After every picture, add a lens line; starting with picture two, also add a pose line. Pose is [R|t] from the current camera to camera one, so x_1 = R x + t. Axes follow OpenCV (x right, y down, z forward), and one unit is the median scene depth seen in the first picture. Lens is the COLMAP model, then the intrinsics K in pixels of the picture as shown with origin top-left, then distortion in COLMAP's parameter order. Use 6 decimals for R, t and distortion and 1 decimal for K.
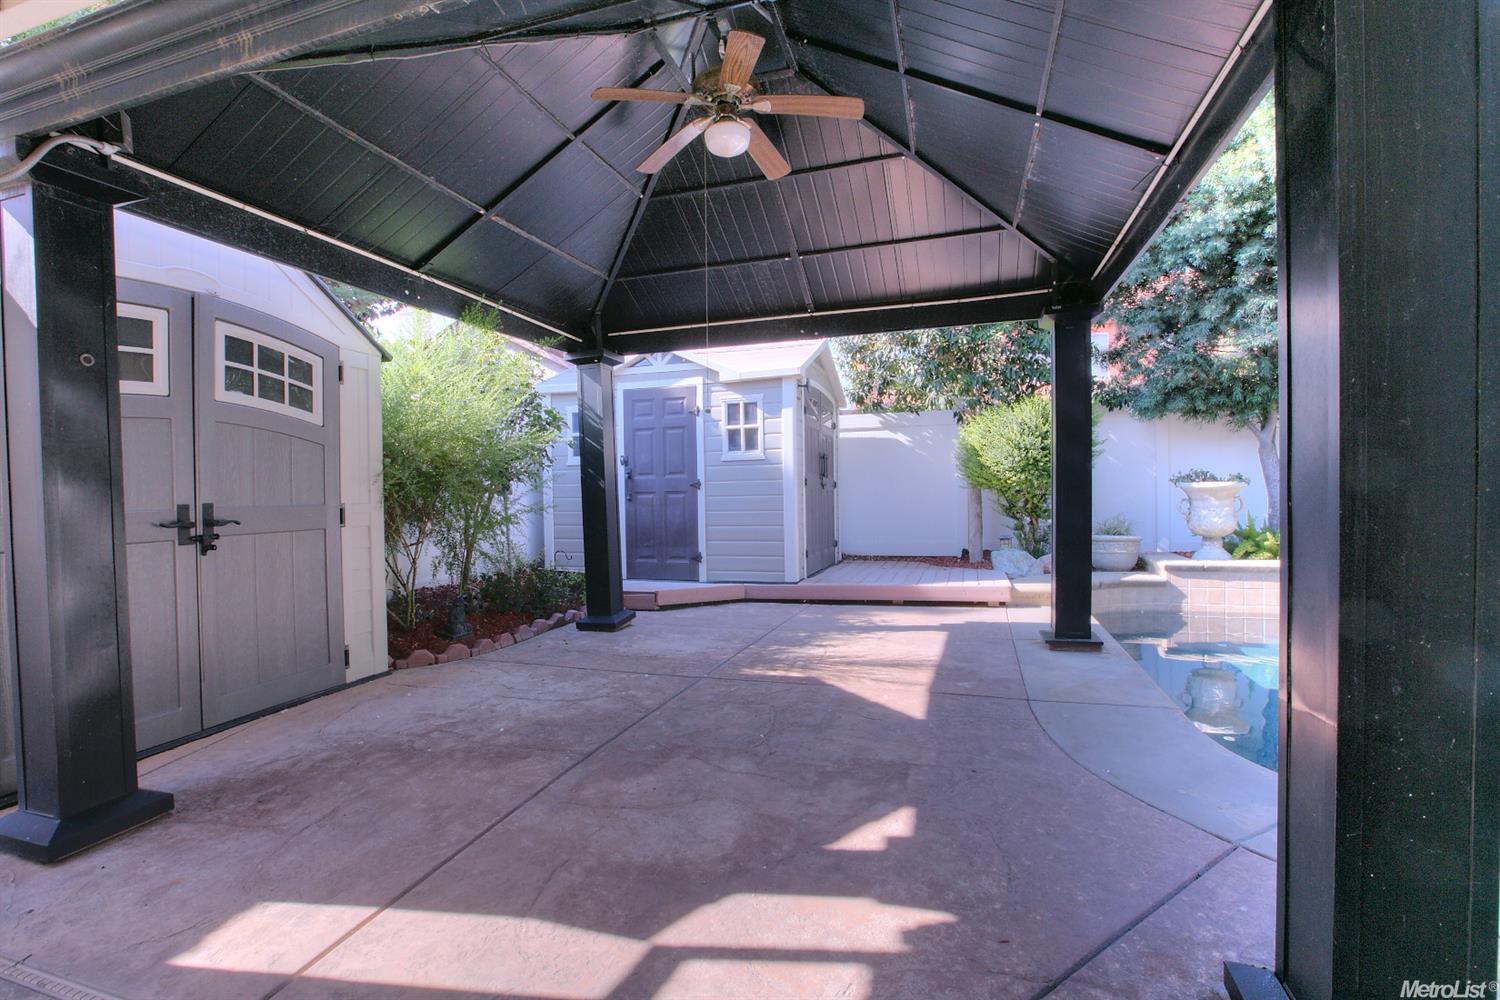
lens RADIAL K [[693.9, 0, 746.3], [0, 693.9, 495.8], [0, 0, 1]] dist [-0.040731, 0.012708]
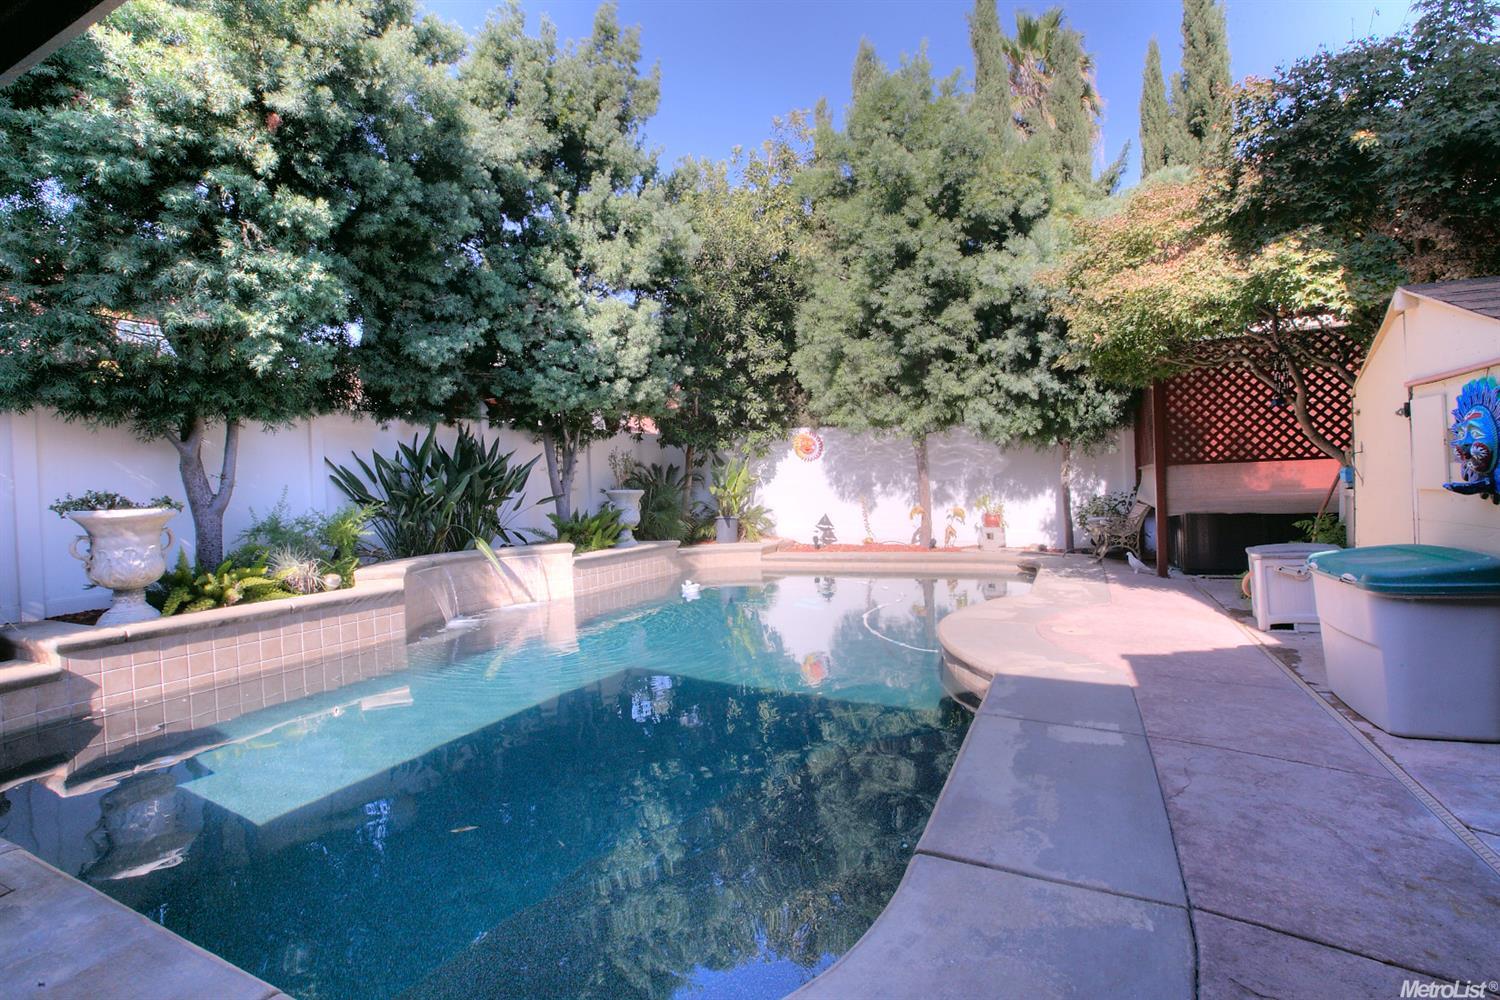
lens RADIAL K [[693.9, 0, 746.3], [0, 693.9, 495.8], [0, 0, 1]] dist [-0.040731, 0.012708]
pose [[0.162795, -0.002155, 0.986658, 0.113518], [0.042583, 0.999081, -0.004844, -0.003903], [-0.985741, 0.042803, 0.162737, 0.280710]]
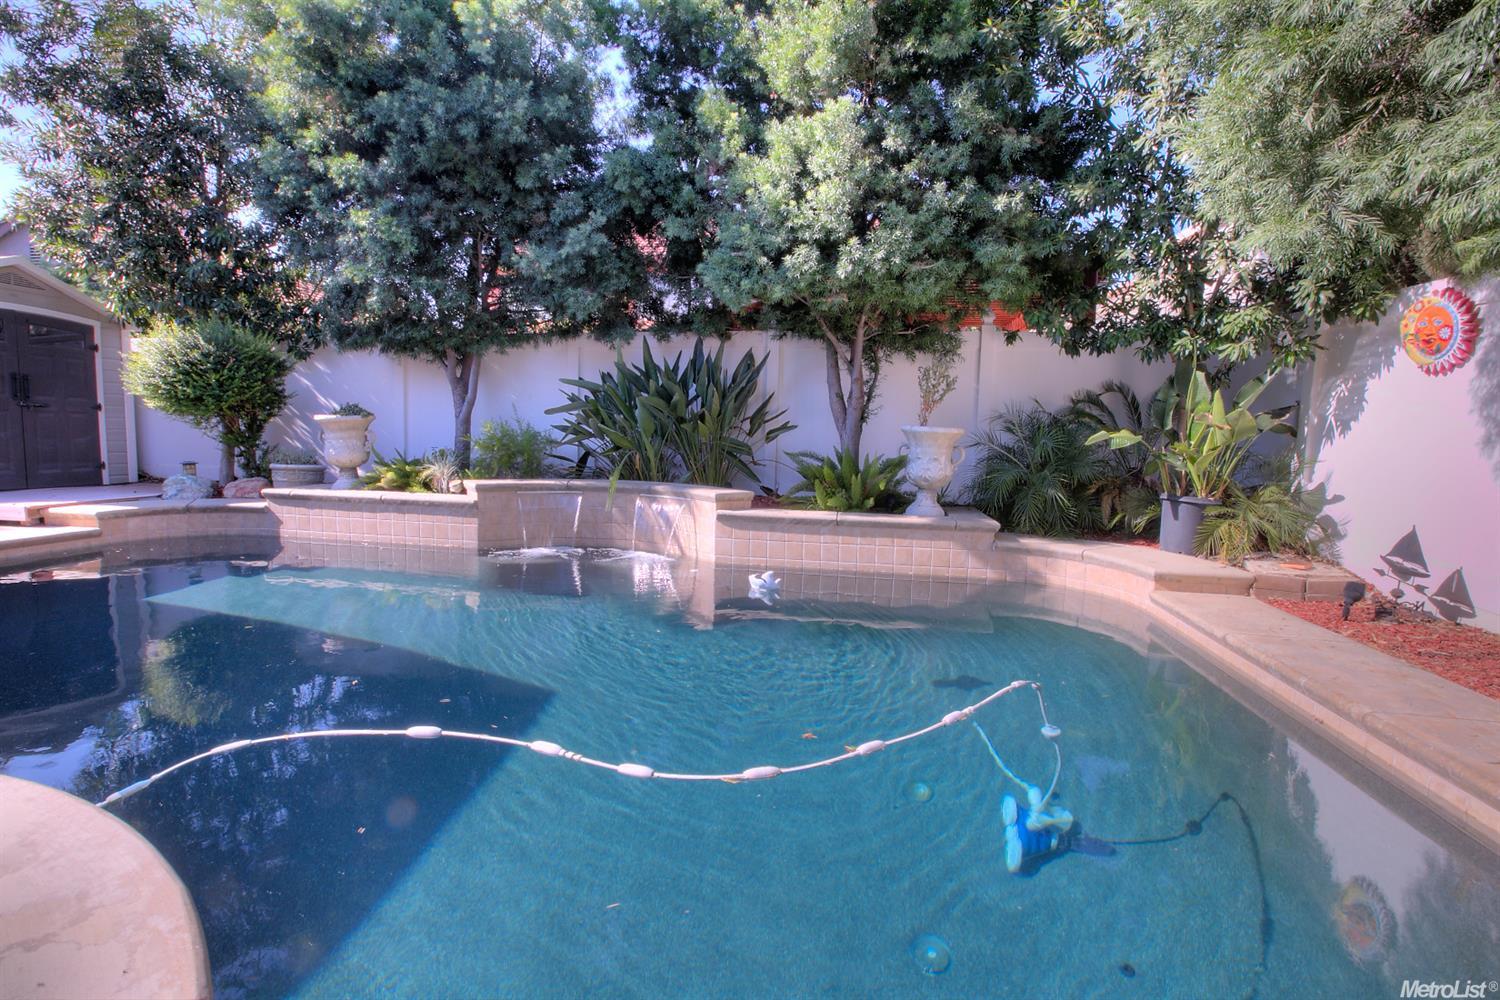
lens RADIAL K [[693.3, 0, 750.0], [0, 693.3, 500.0], [0, 0, 1]] dist [-0.060980, 0.023434]
pose [[0.990261, 0.024660, 0.137021, 1.195228], [-0.038272, 0.994488, 0.097612, -0.016926], [-0.133859, -0.101905, 0.985747, -0.118565]]
